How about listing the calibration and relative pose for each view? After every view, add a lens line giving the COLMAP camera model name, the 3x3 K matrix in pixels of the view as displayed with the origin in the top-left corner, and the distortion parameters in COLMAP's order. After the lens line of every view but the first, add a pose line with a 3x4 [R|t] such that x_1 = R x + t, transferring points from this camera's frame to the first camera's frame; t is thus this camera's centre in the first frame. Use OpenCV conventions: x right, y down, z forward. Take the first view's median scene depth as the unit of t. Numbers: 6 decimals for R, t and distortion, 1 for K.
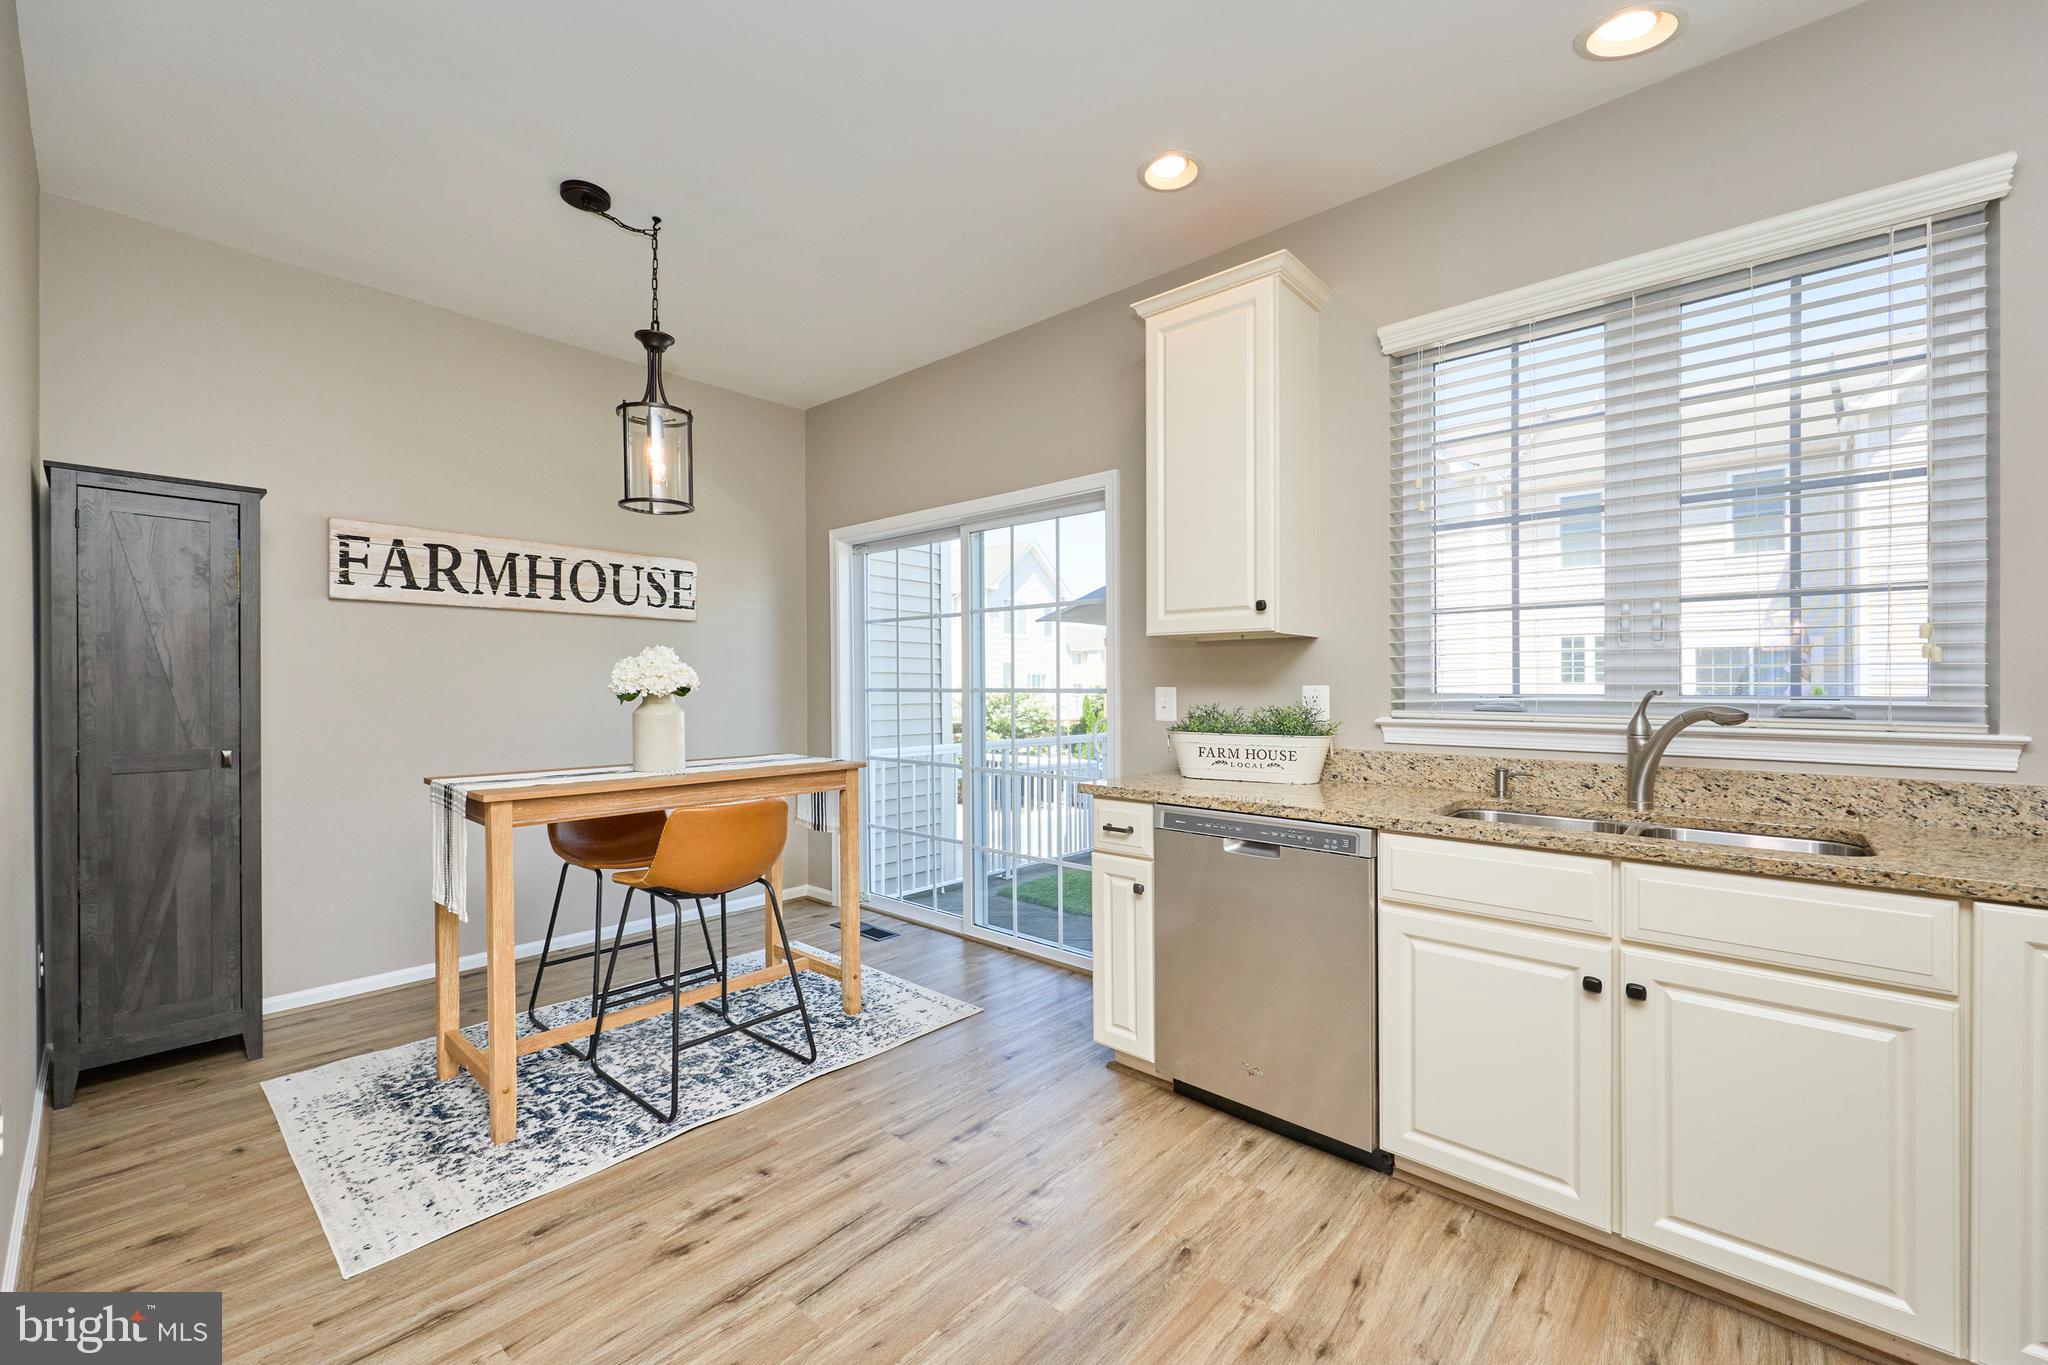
lens RADIAL K [[816.3, 0, 1034.2], [0, 816.3, 691.5], [0, 0, 1]] dist [-0.001315, -0.000102]
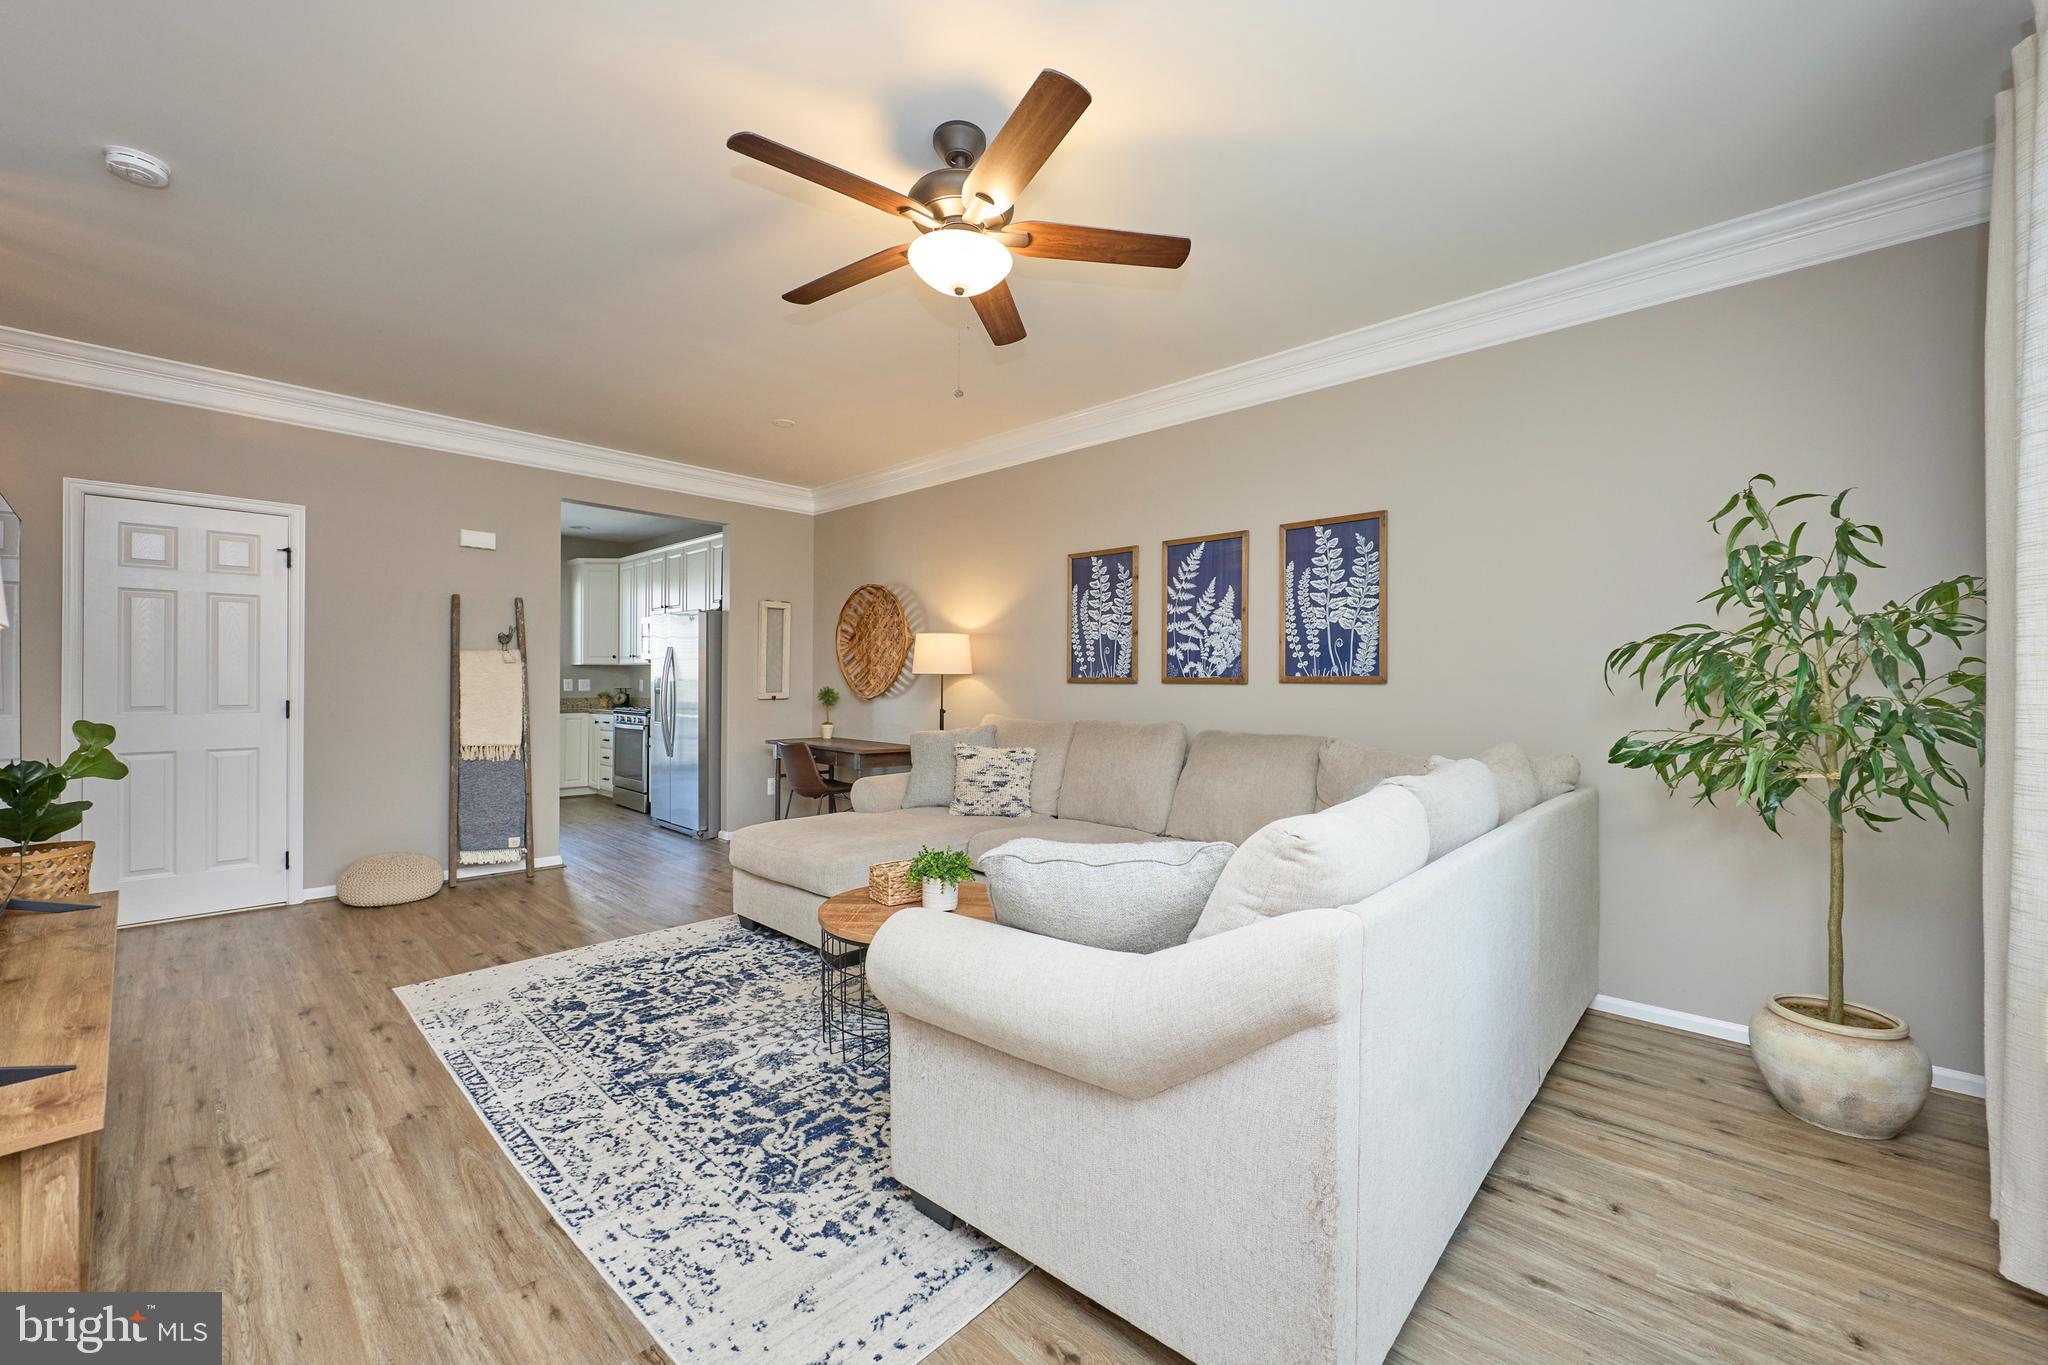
lens RADIAL K [[816.3, 0, 1030.5], [0, 816.3, 678.0], [0, 0, 1]] dist [-0.001315, -0.000102]
pose [[-0.030718, 0.001488, -0.999527, 0.235072], [-0.006225, 0.999979, 0.001680, 0.157290], [0.999509, 0.006273, -0.030708, 1.315268]]
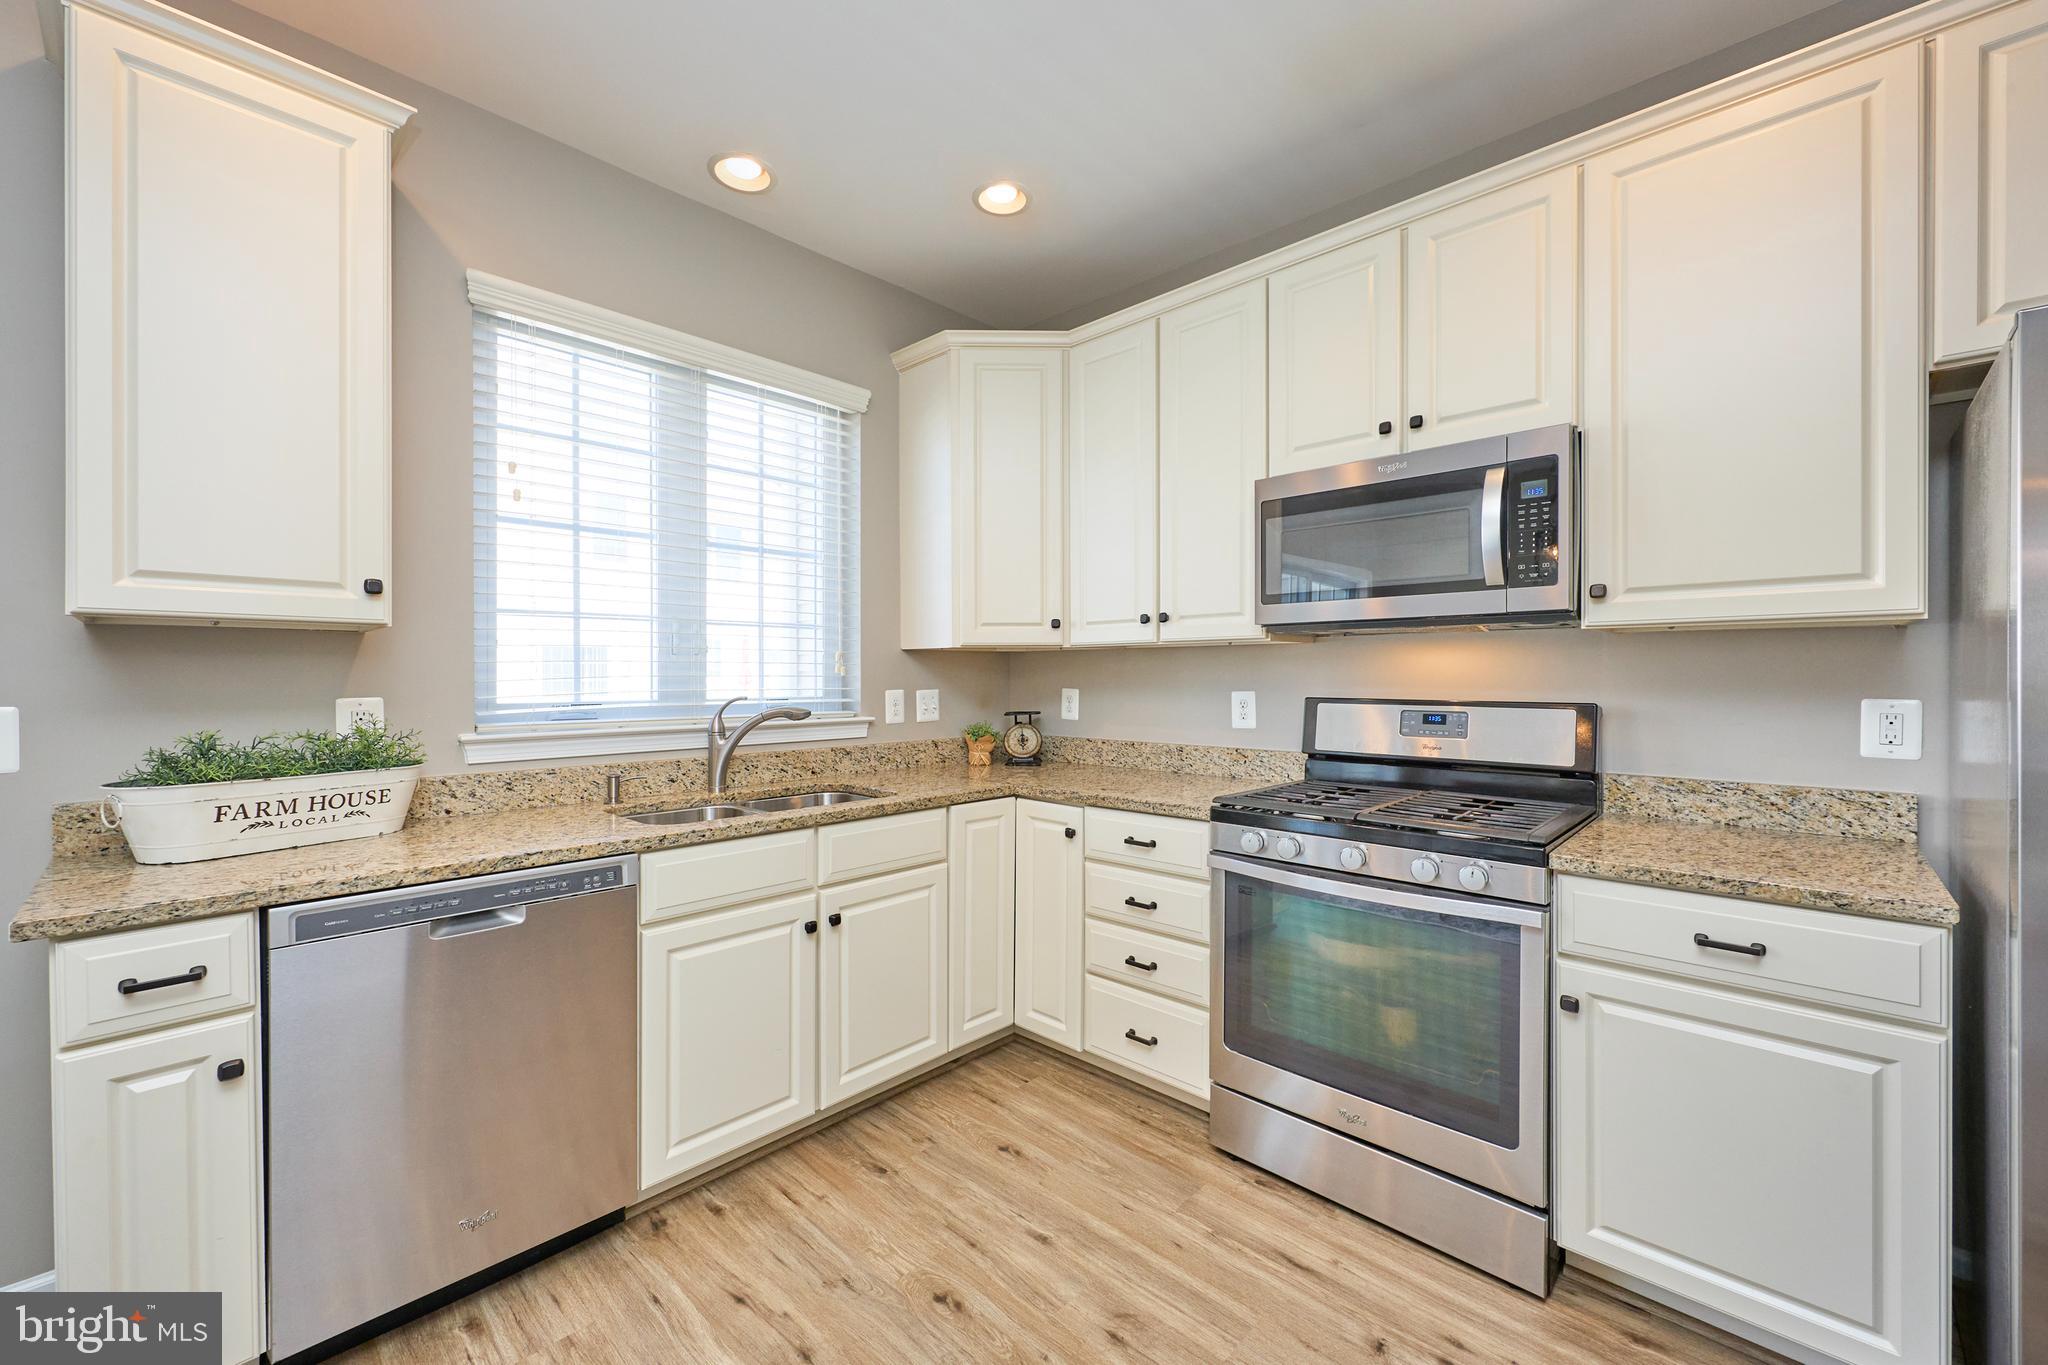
lens RADIAL K [[816.3, 0, 1010.0], [0, 816.3, 679.4], [0, 0, 1]] dist [-0.001315, -0.000102]
pose [[0.043818, -0.004884, 0.999028, -0.384355], [0.010695, 0.999933, 0.004420, -0.022243], [-0.998982, 0.010491, 0.043867, 0.410387]]
